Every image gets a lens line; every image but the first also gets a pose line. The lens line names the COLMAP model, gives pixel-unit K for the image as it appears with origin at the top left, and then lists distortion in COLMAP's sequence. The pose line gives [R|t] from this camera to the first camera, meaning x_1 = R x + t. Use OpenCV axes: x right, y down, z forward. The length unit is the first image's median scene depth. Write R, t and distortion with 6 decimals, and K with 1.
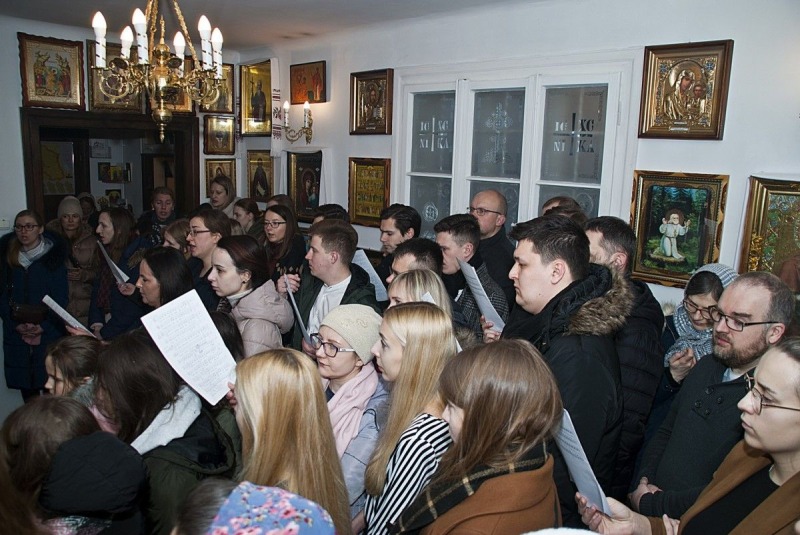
lens RADIAL K [[647.5, 0, 400.1], [0, 647.5, 266.9], [0, 0, 1]] dist [-0.075540, 0.070981]
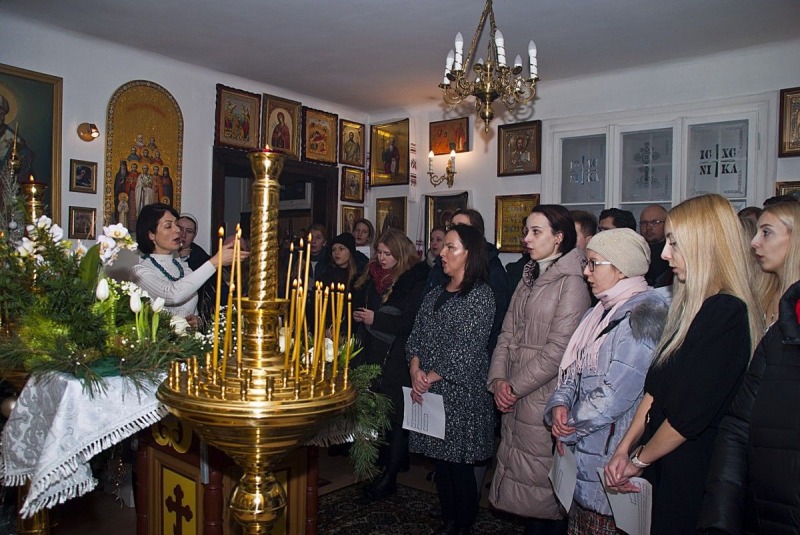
lens RADIAL K [[647.5, 0, 402.5], [0, 647.5, 265.2], [0, 0, 1]] dist [-0.075540, 0.070981]
pose [[0.992105, -0.005420, 0.125294, -0.384054], [0.028318, 0.982945, -0.181709, 0.158452], [-0.122172, 0.183822, 0.975338, -0.094933]]
